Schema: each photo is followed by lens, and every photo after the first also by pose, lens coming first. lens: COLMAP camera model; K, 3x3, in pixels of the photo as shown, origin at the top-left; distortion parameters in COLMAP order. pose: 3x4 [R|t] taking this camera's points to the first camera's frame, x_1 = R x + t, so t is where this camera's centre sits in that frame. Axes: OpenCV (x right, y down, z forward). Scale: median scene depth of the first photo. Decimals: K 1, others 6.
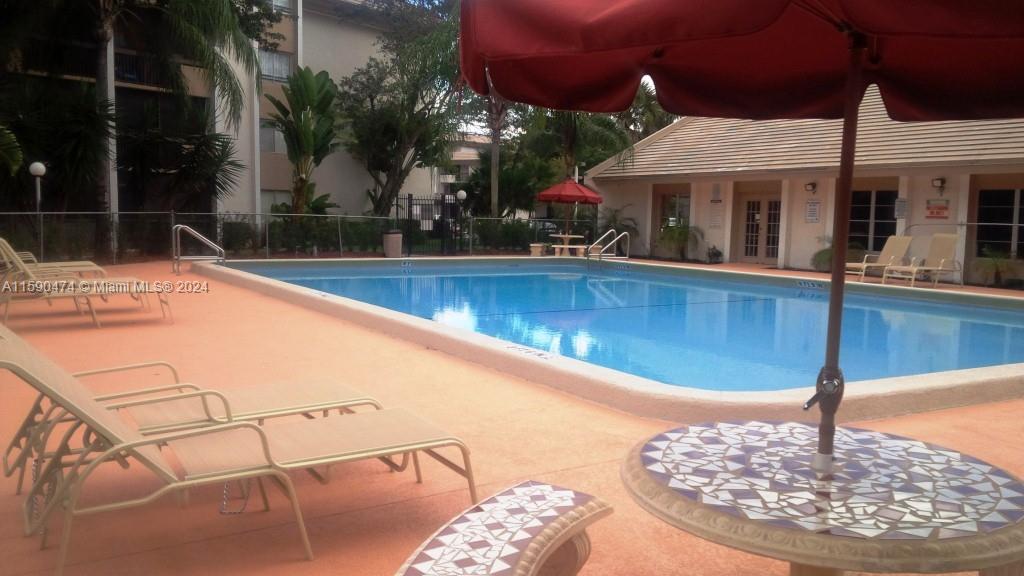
lens RADIAL K [[884.1, 0, 512.0], [0, 884.1, 288.0], [0, 0, 1]] dist [0.100959, -0.224614]
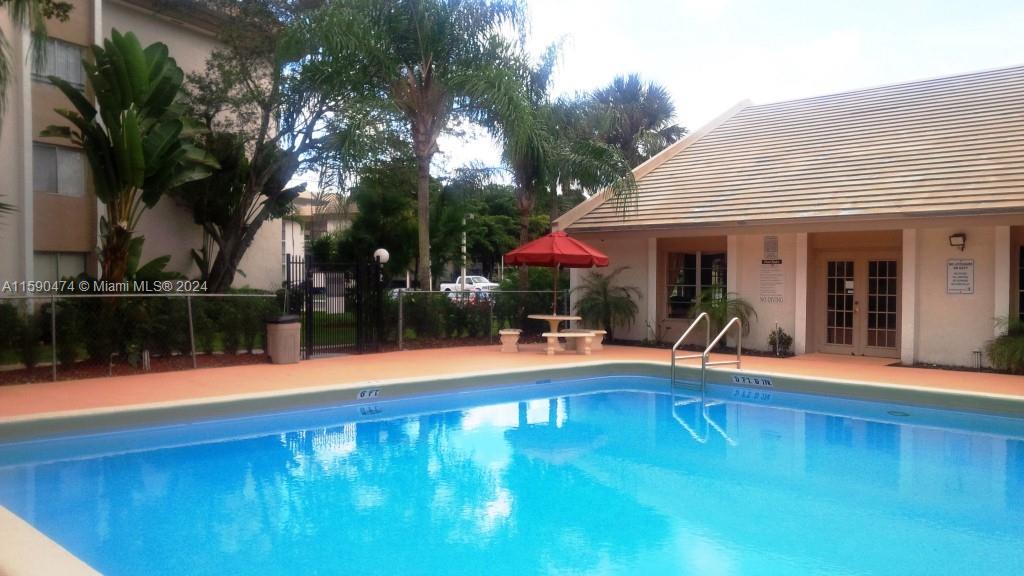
lens RADIAL K [[884.1, 0, 512.0], [0, 884.1, 288.0], [0, 0, 1]] dist [0.100959, -0.224614]
pose [[0.975220, -0.016839, 0.220594, -0.163434], [0.031558, 0.997491, -0.063368, -0.058798], [-0.218974, 0.068759, 0.973305, 0.548702]]
